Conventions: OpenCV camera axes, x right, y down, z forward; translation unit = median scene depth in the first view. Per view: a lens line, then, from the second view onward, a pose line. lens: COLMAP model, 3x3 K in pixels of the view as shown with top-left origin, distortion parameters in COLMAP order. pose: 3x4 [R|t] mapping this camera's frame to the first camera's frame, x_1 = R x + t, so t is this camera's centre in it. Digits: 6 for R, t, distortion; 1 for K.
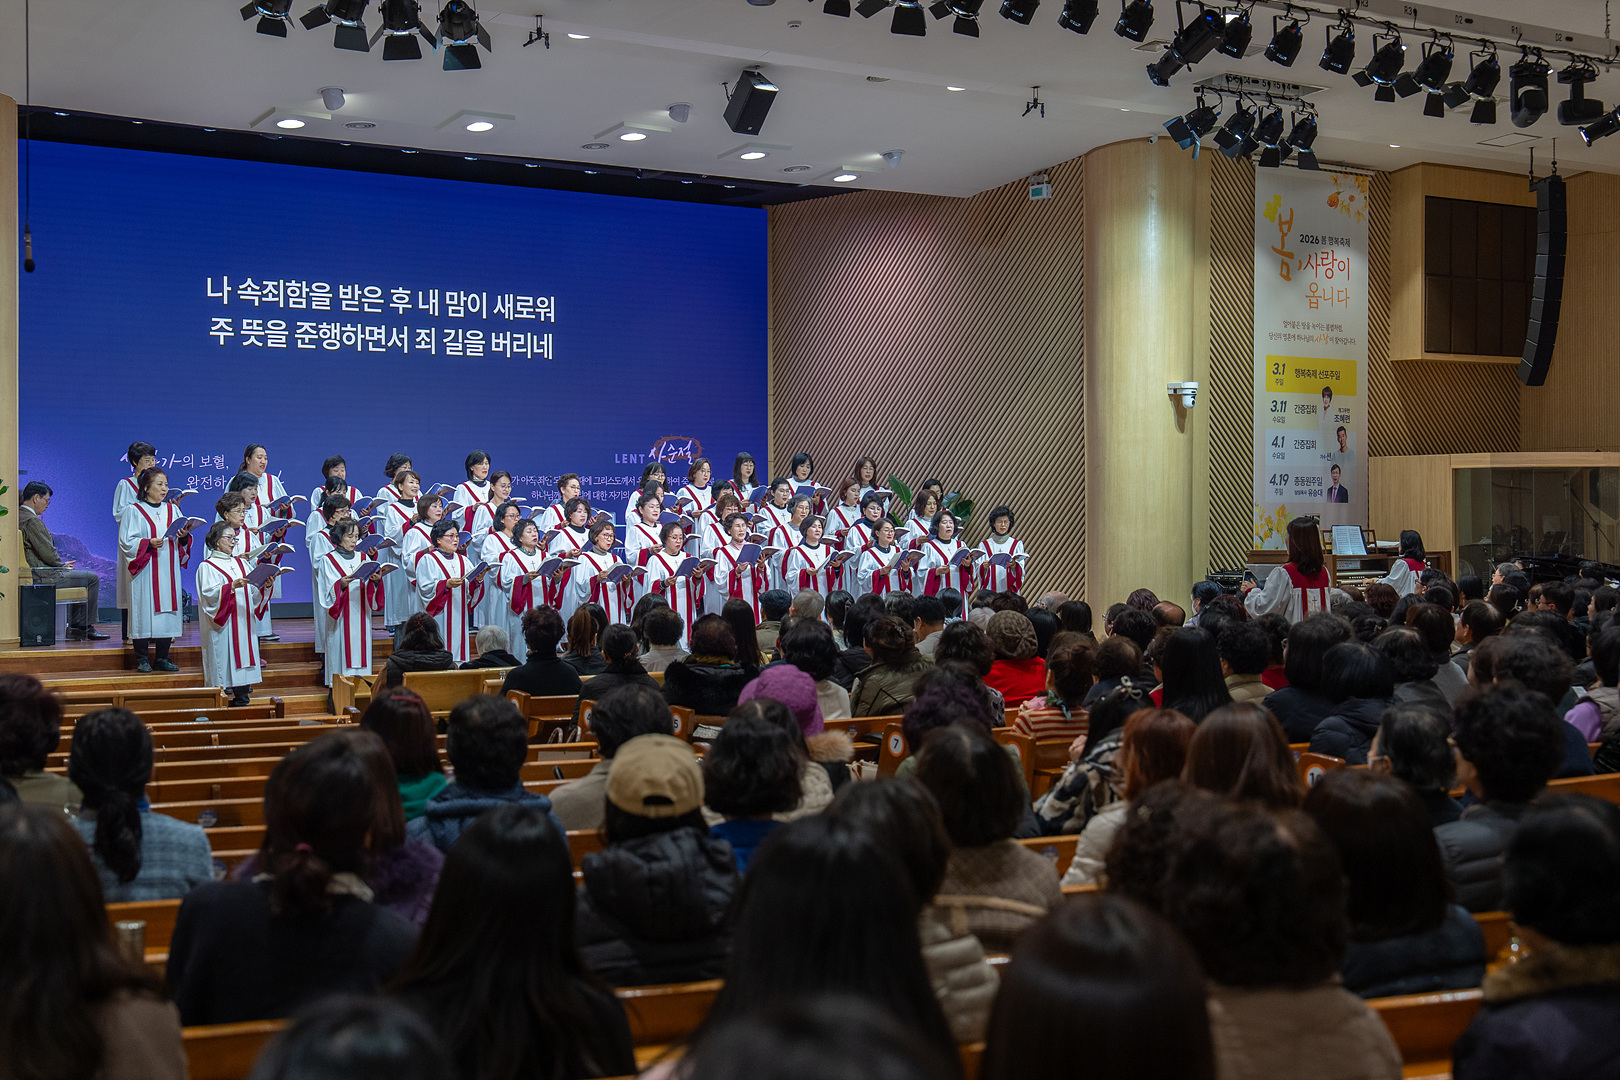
lens RADIAL K [[2457.7, 0, 809.0], [0, 2457.7, 540.3], [0, 0, 1]] dist [0.138523, 0.000000]
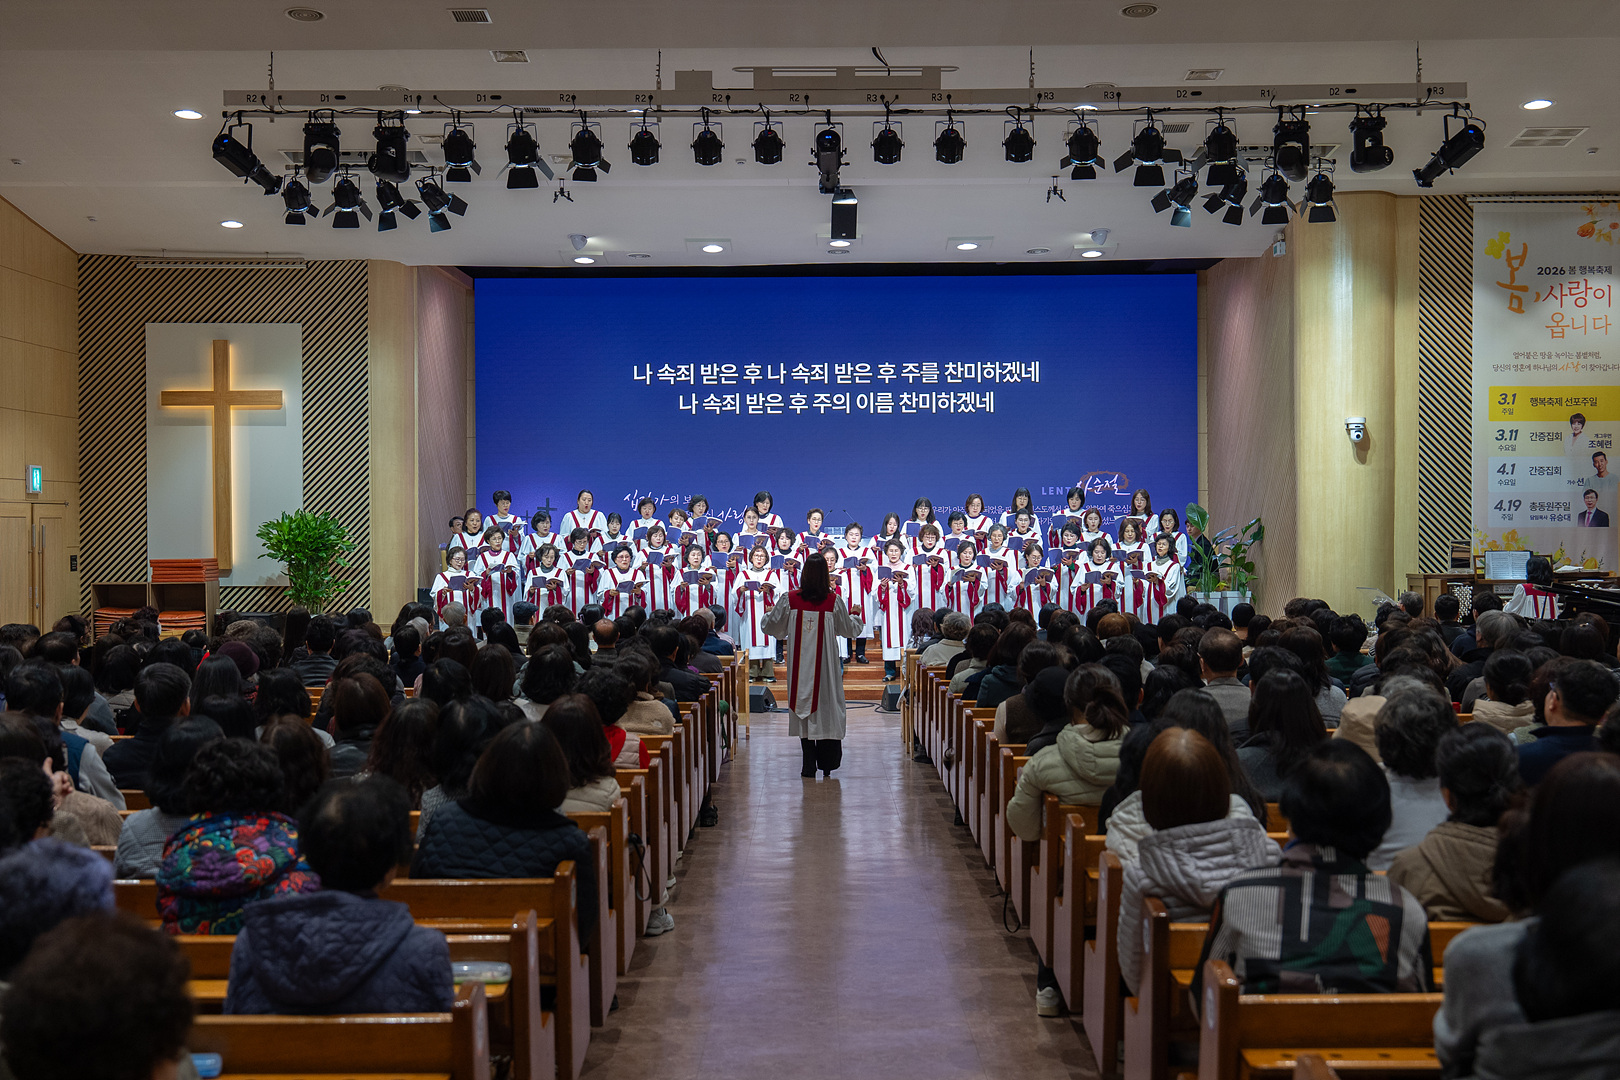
lens RADIAL K [[2037.4, 0, 810.2], [0, 2037.4, 539.5], [0, 0, 1]] dist [0.126370, 0.000000]
pose [[0.801400, 0.000527, -0.598128, 0.474641], [-0.002159, 0.999996, -0.002012, -0.007840], [0.598125, 0.002904, 0.801398, 0.127936]]
